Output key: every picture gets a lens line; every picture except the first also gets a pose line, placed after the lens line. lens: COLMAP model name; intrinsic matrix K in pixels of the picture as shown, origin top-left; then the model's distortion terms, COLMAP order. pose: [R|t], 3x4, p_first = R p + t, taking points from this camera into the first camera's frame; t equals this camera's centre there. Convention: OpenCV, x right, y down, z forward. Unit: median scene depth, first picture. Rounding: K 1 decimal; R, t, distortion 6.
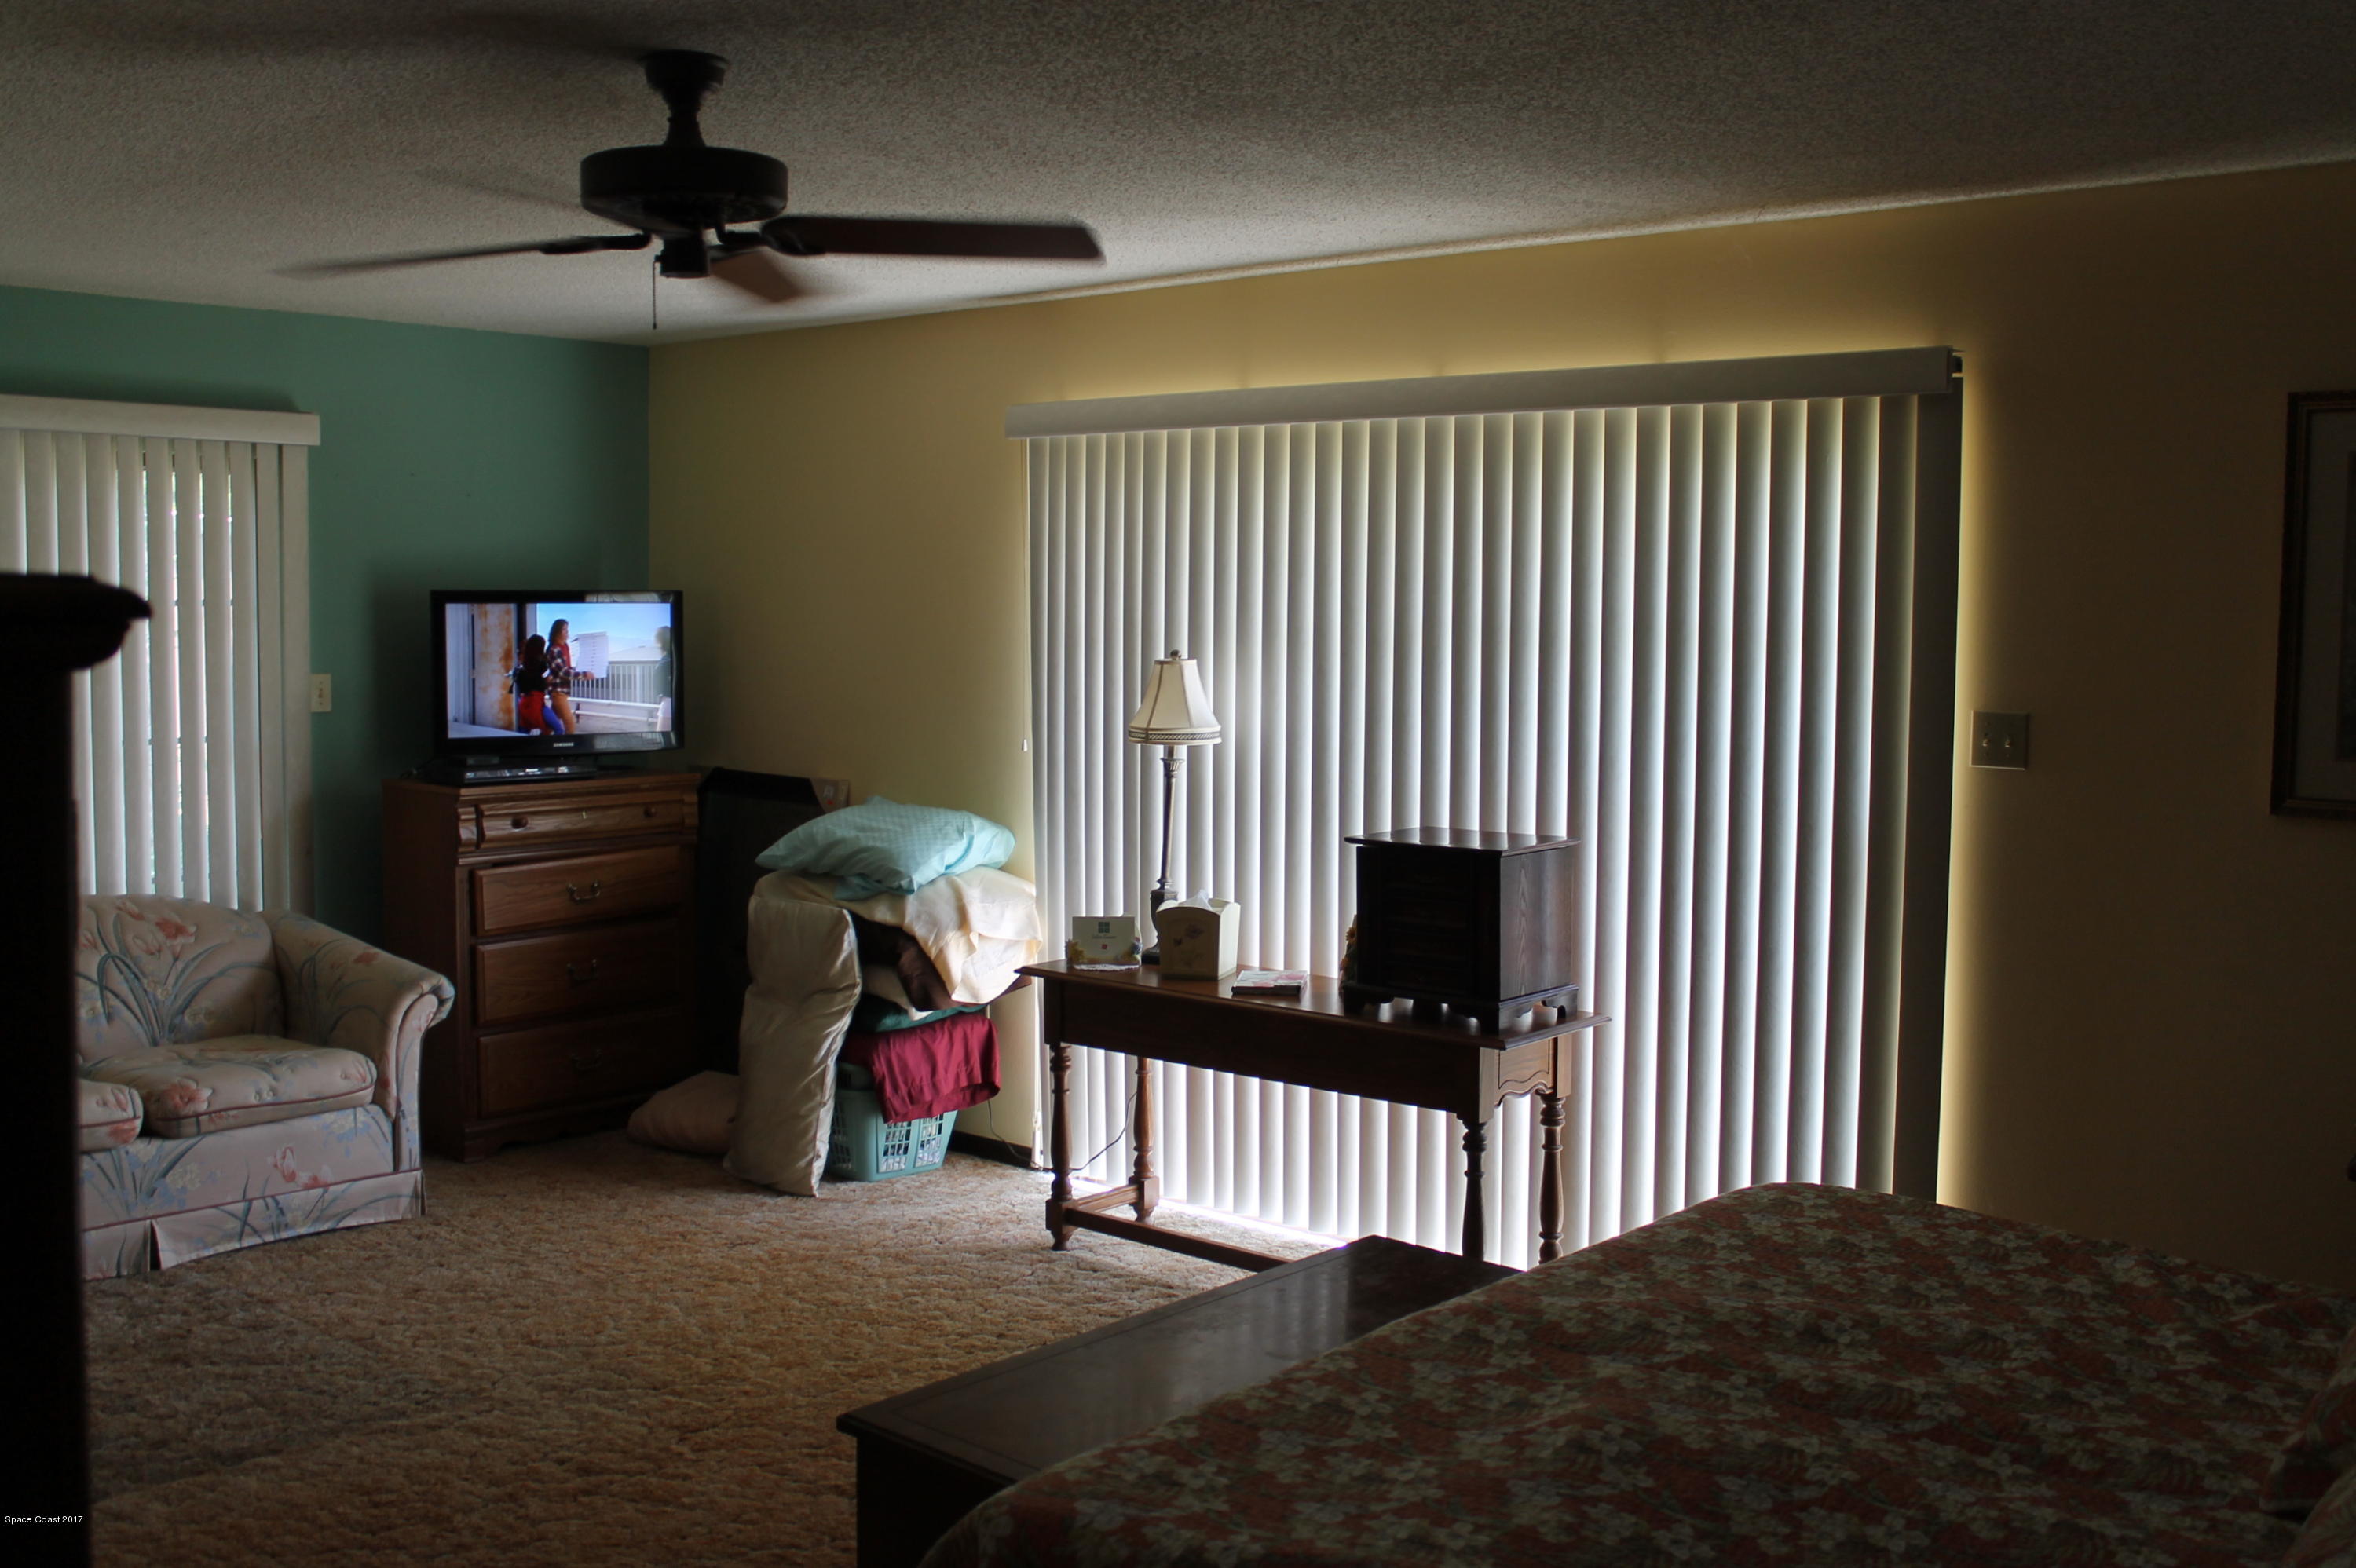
lens RADIAL K [[2337.4, 0, 1178.0], [0, 2337.4, 784.0], [0, 0, 1]] dist [-0.008058, -0.007511]
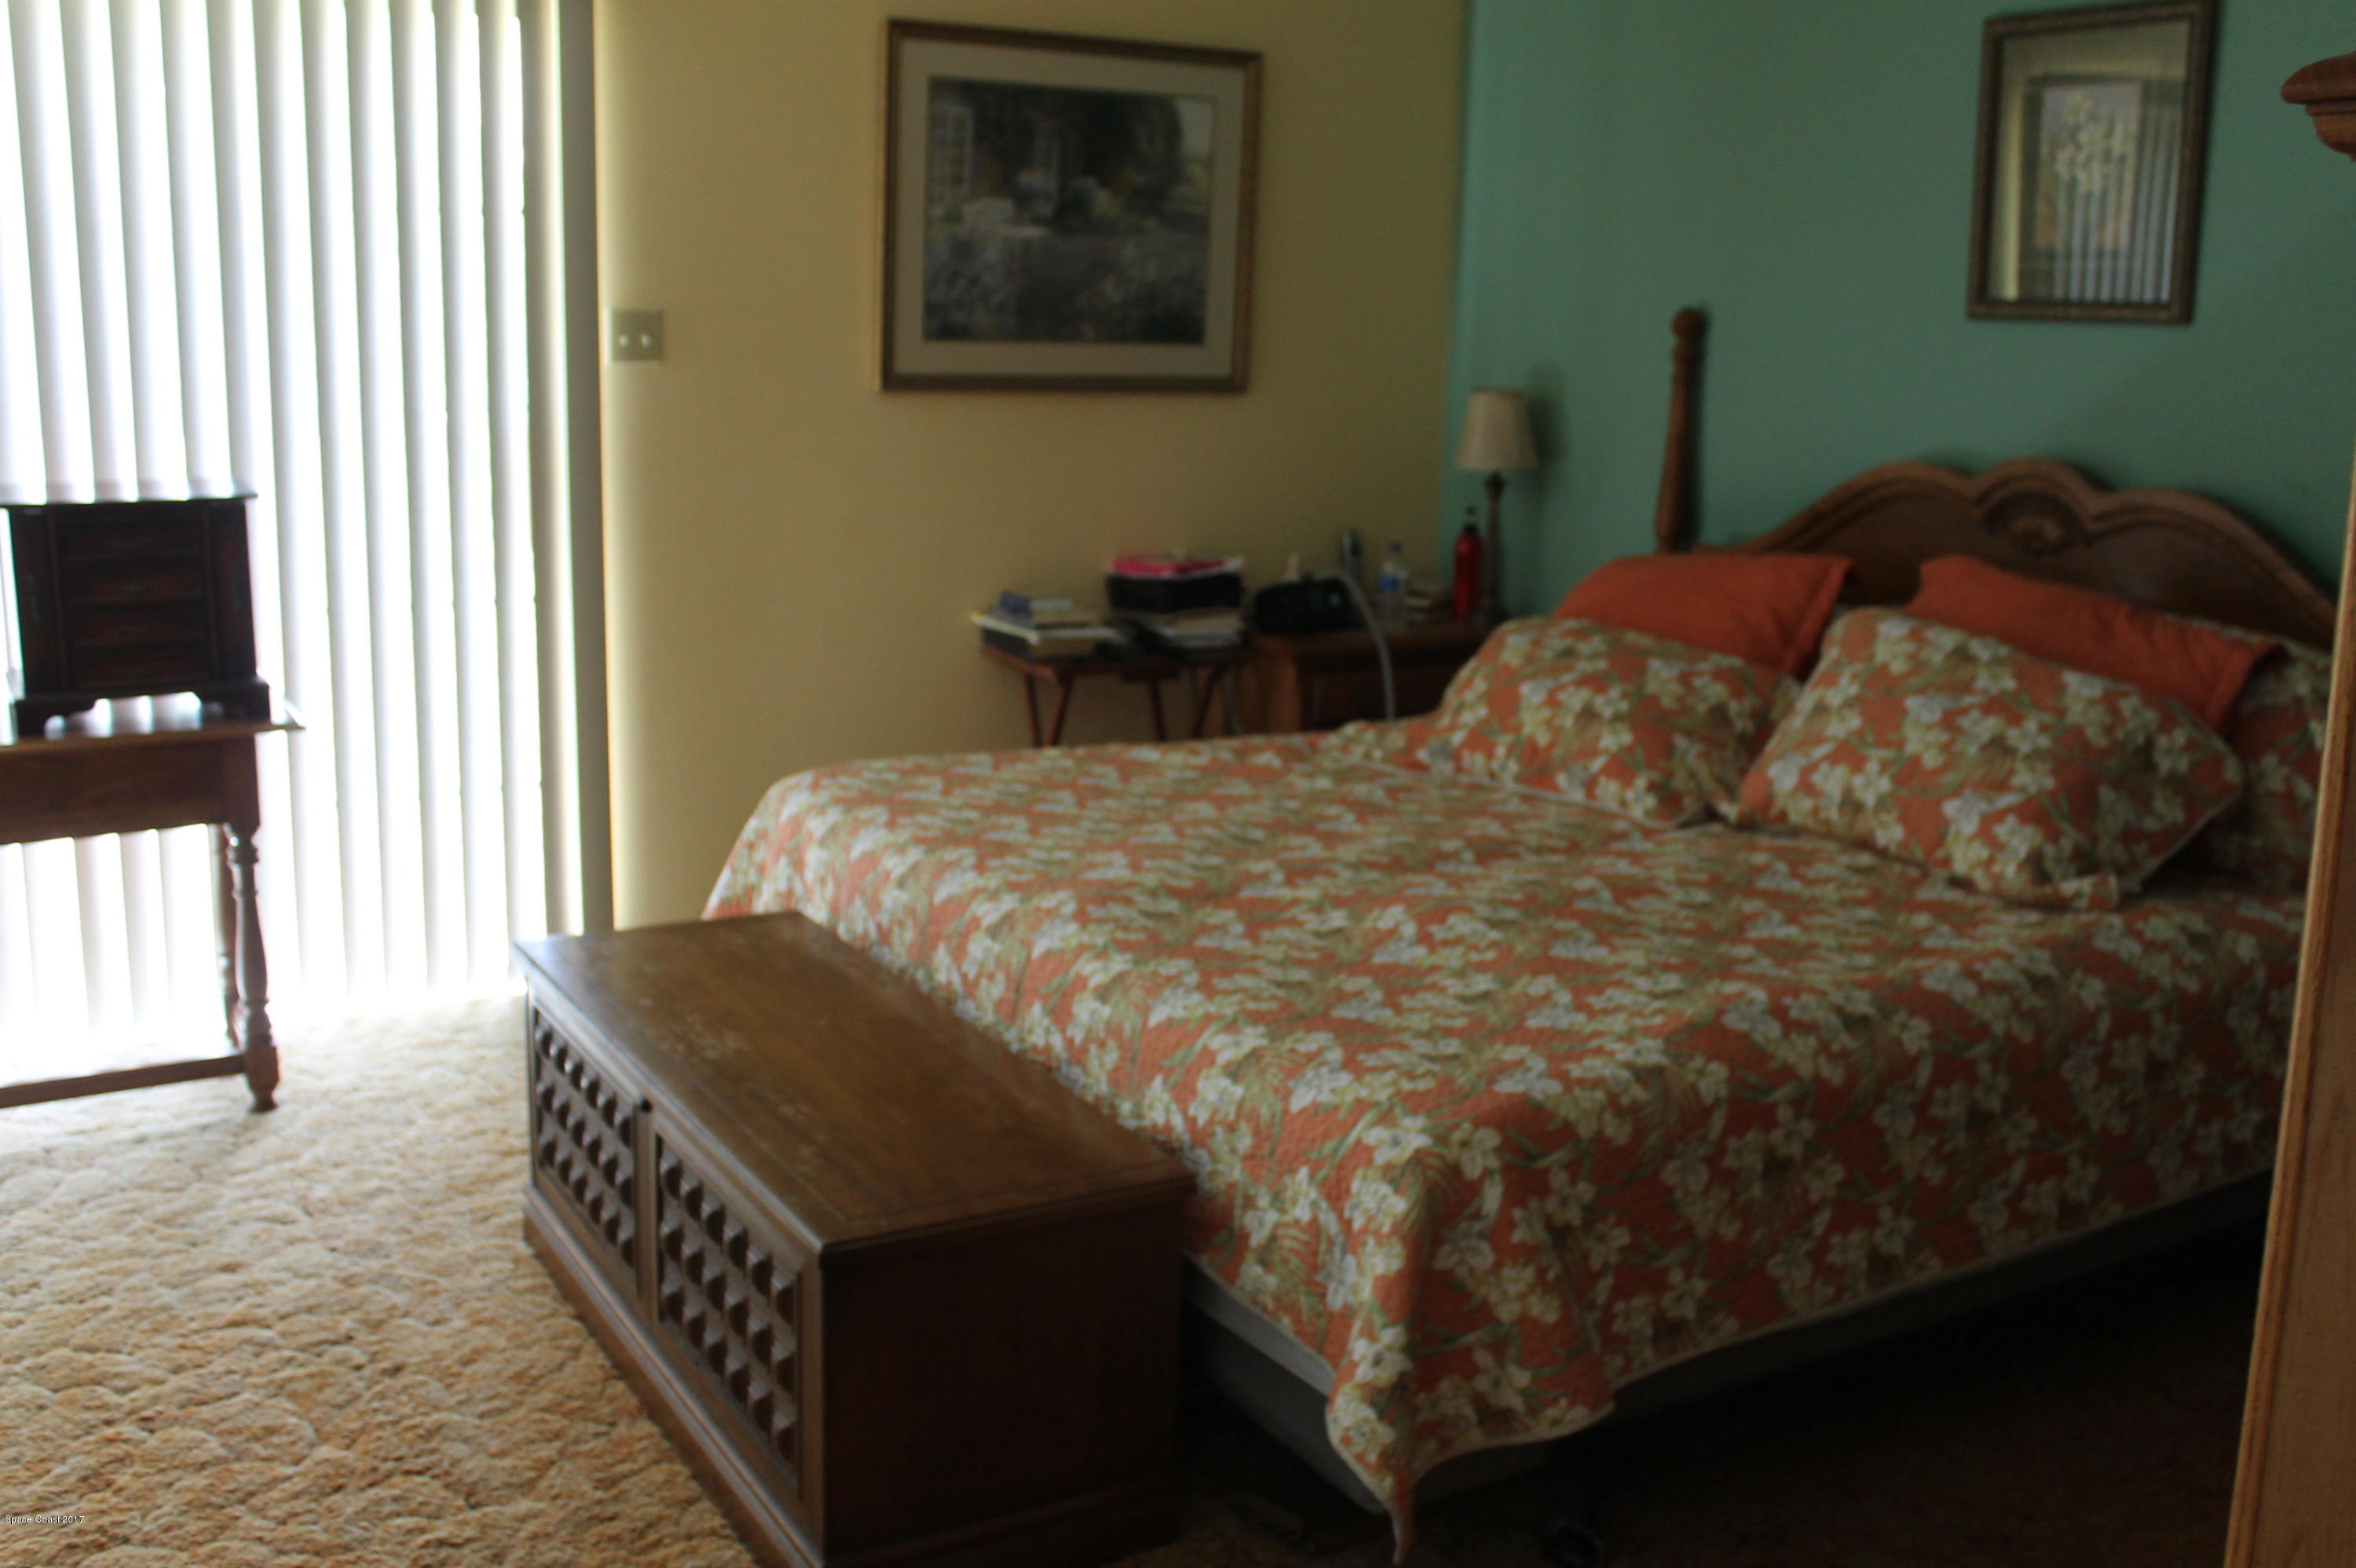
lens RADIAL K [[2337.4, 0, 1178.0], [0, 2337.4, 784.0], [0, 0, 1]] dist [-0.008058, -0.007511]
pose [[0.323107, -0.204681, 0.923963, -0.553312], [0.052631, 0.978706, 0.198403, -0.017654], [-0.944898, -0.015476, 0.327000, 0.440506]]
